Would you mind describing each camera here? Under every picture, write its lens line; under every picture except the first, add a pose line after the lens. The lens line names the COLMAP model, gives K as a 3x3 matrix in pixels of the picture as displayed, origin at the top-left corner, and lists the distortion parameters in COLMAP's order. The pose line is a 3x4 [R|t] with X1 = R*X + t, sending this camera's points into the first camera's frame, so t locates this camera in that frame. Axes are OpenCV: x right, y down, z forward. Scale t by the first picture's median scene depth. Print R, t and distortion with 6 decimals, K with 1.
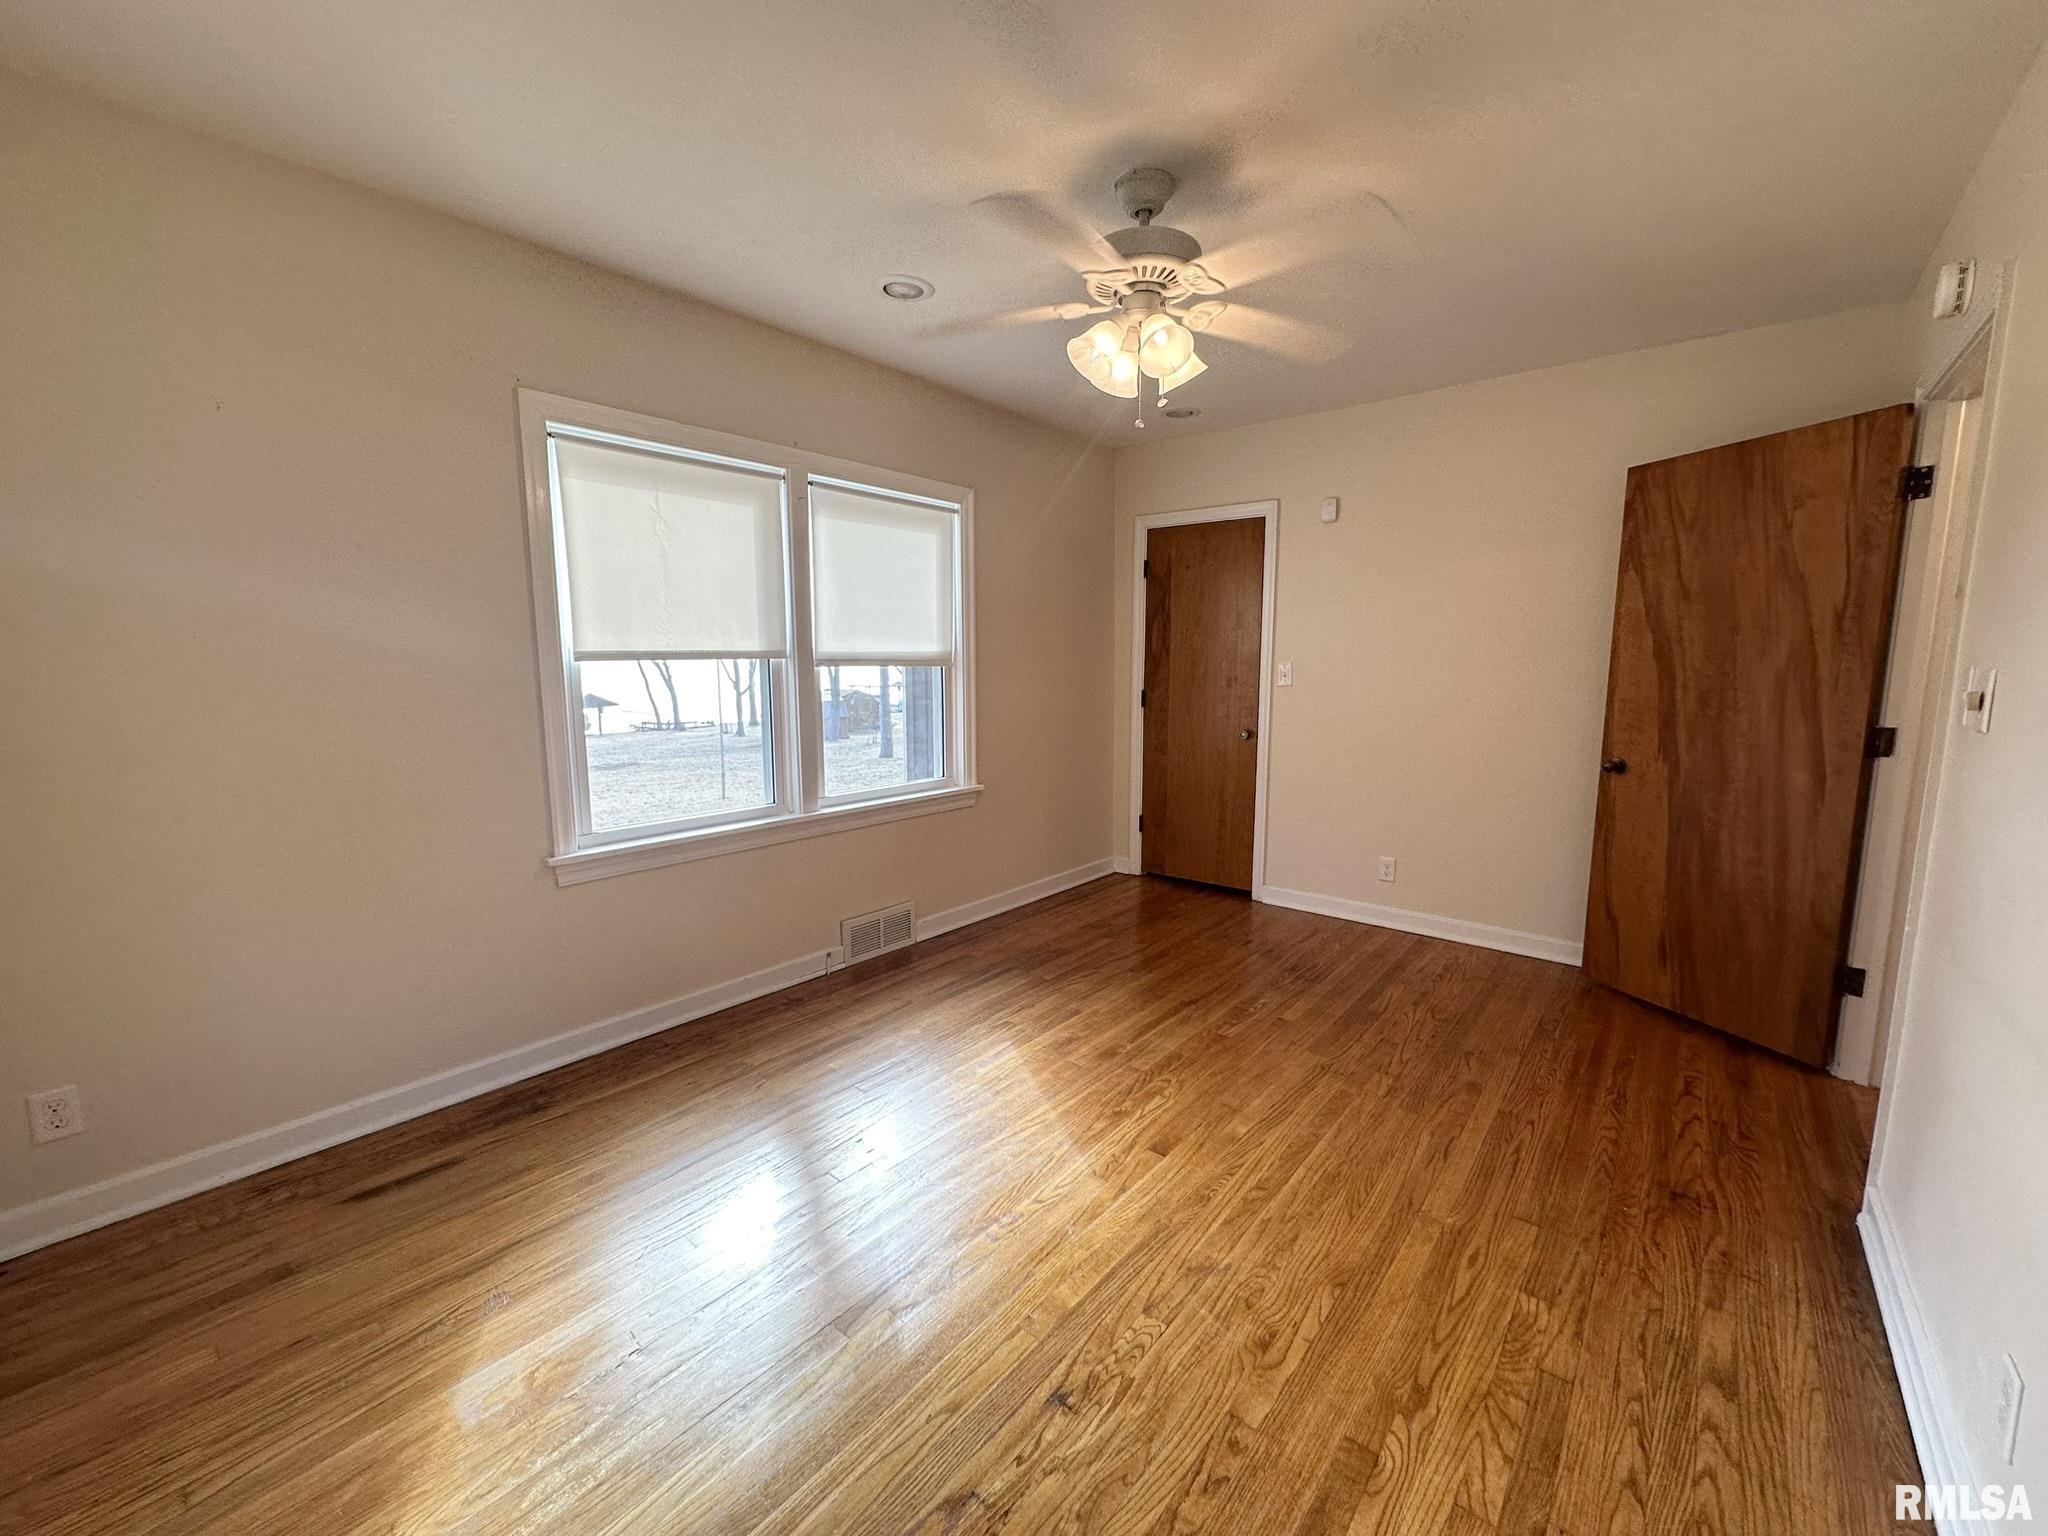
lens RADIAL K [[812.8, 0, 1018.7], [0, 812.8, 764.2], [0, 0, 1]] dist [-0.004339, 0.000965]
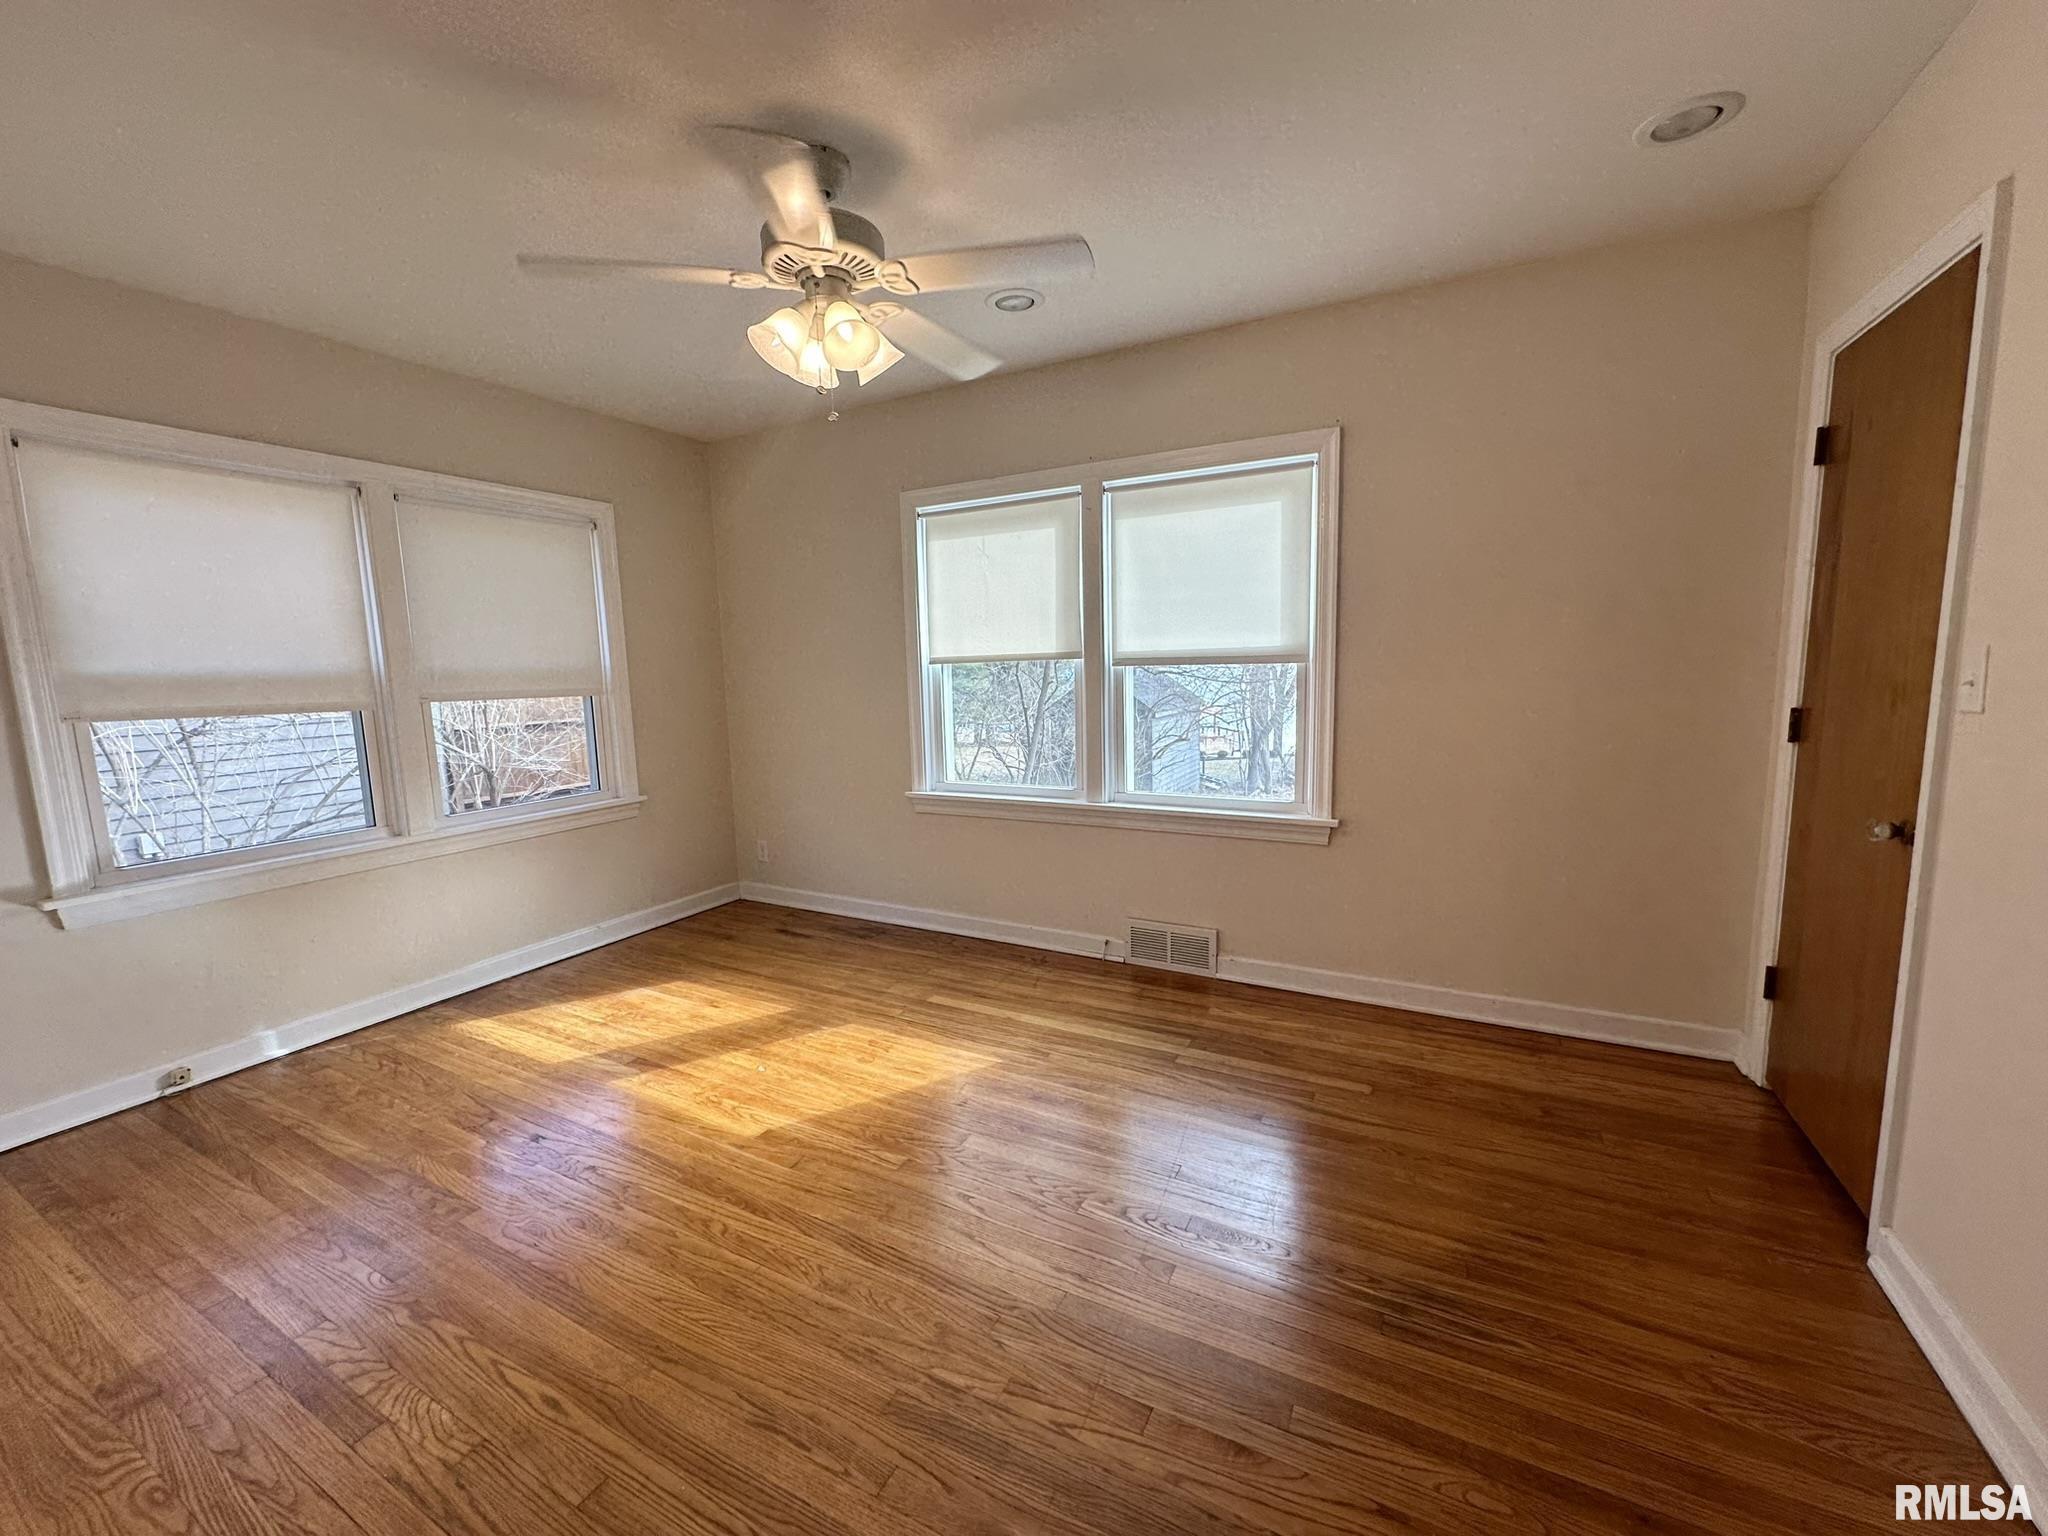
lens RADIAL K [[812.8, 0, 1025.9], [0, 812.8, 762.8], [0, 0, 1]] dist [-0.004339, 0.000965]
pose [[0.210714, 0.115484, -0.970702, 1.042607], [-0.102054, 0.990170, 0.095647, -0.117692], [0.972206, 0.078910, 0.220428, 0.932294]]
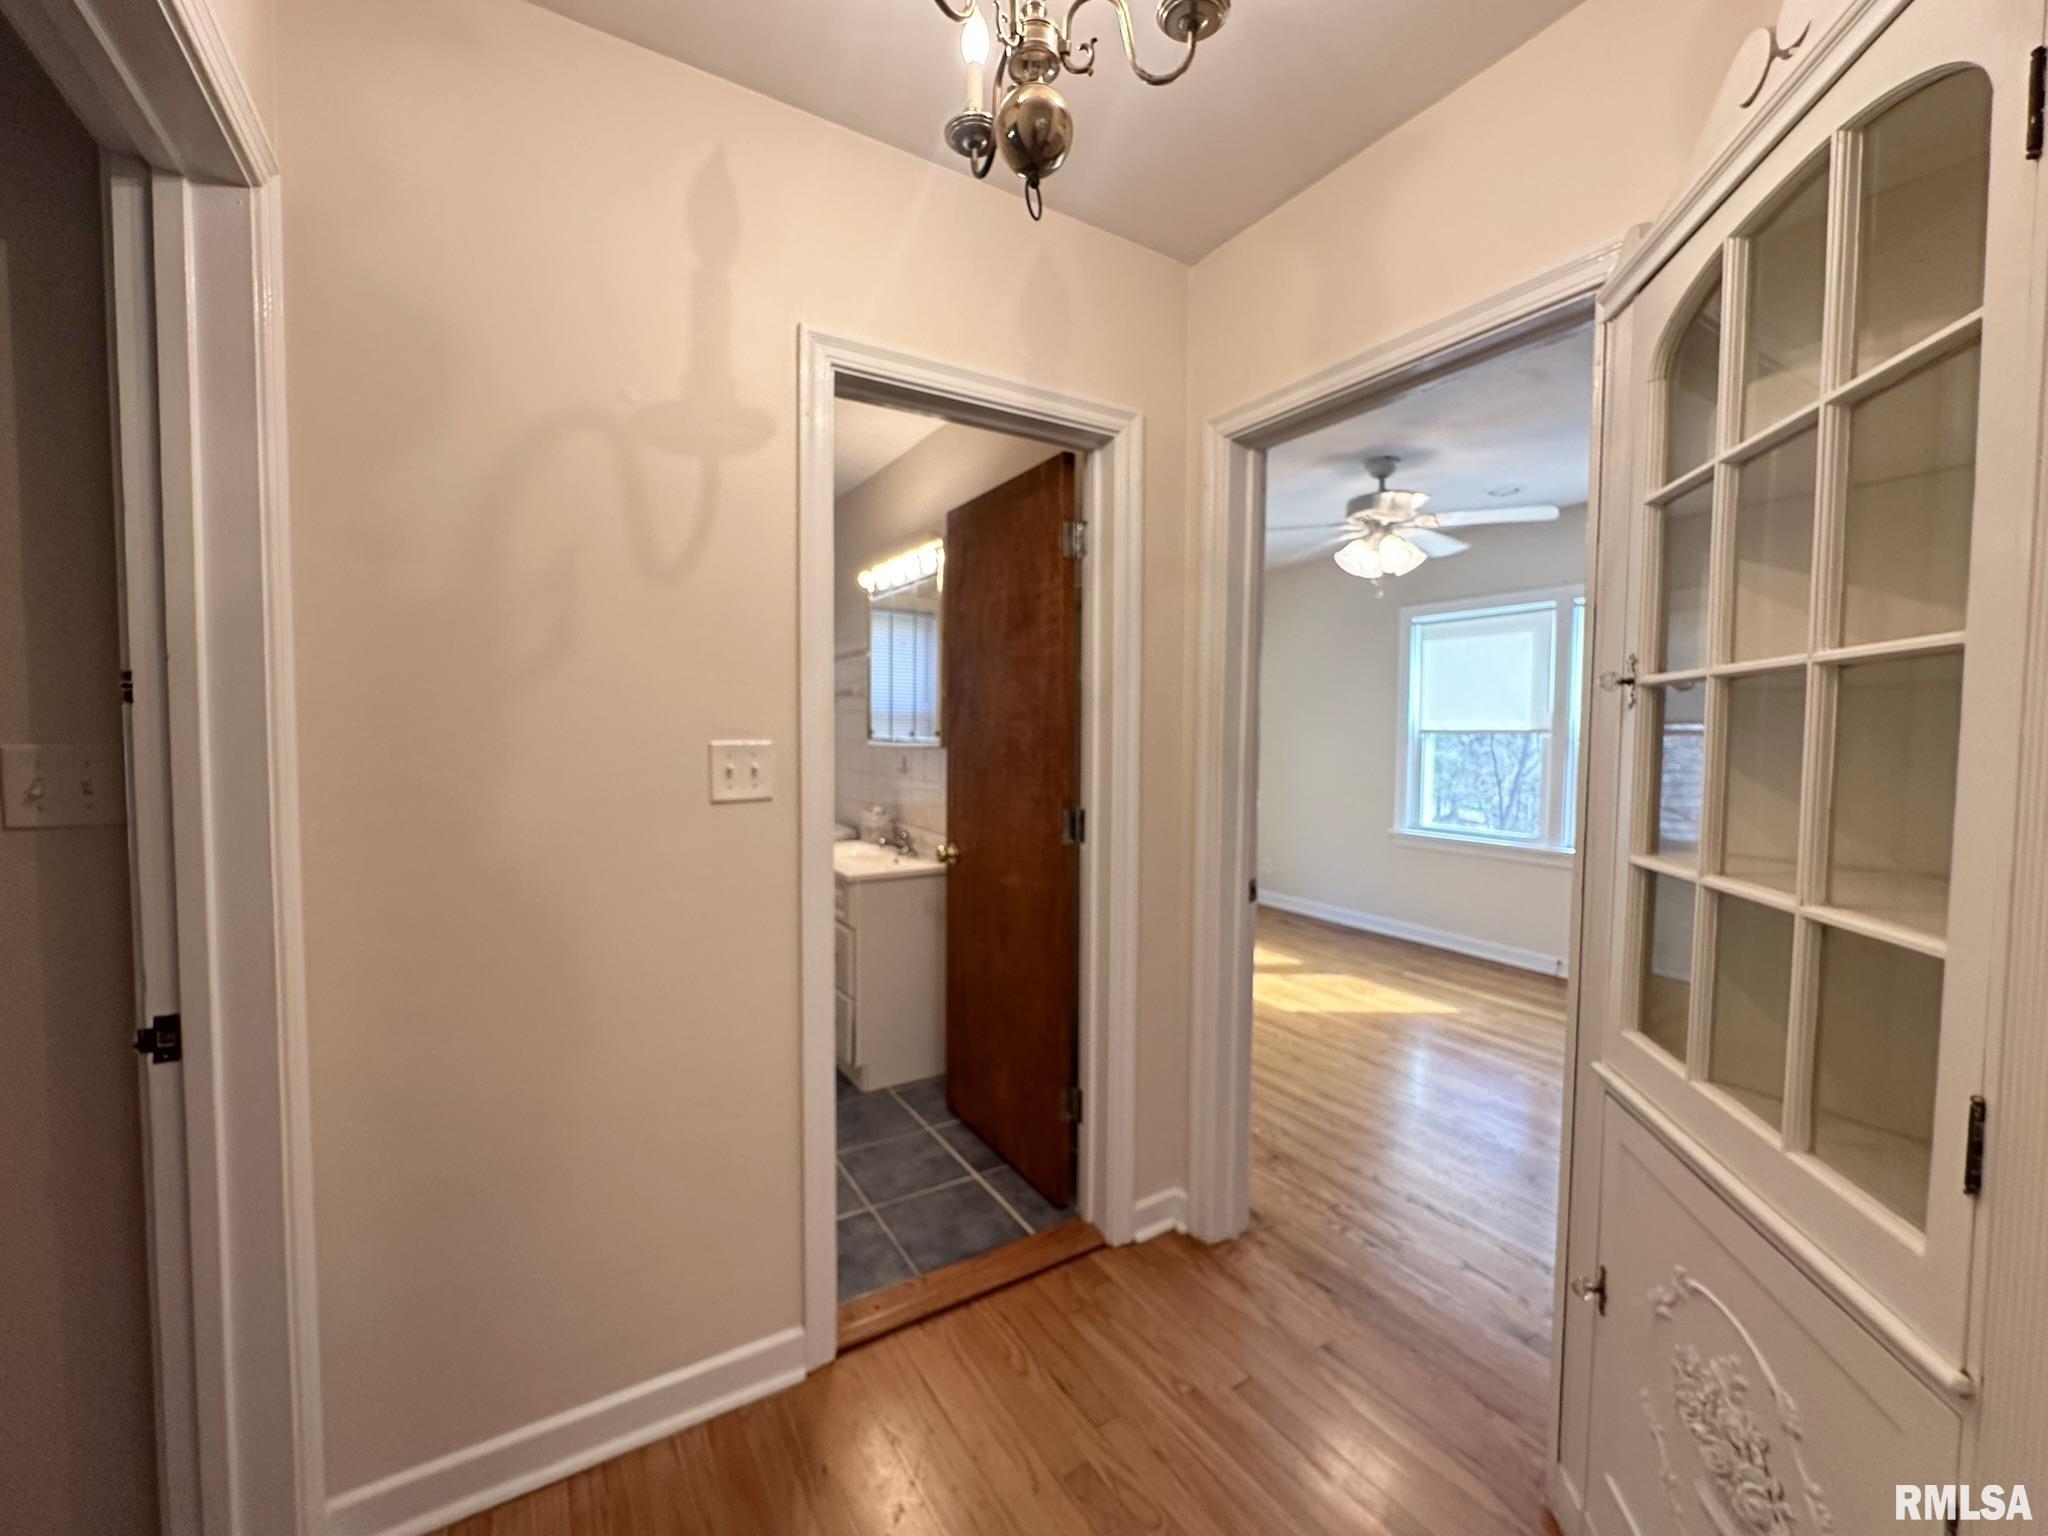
lens RADIAL K [[812.8, 0, 1022.0], [0, 812.8, 768.4], [0, 0, 1]] dist [-0.004339, 0.000965]
pose [[-0.319010, 0.044120, -0.946724, 1.782395], [-0.129306, 0.987549, 0.089593, -0.105790], [0.938889, 0.150998, -0.309333, 0.787425]]
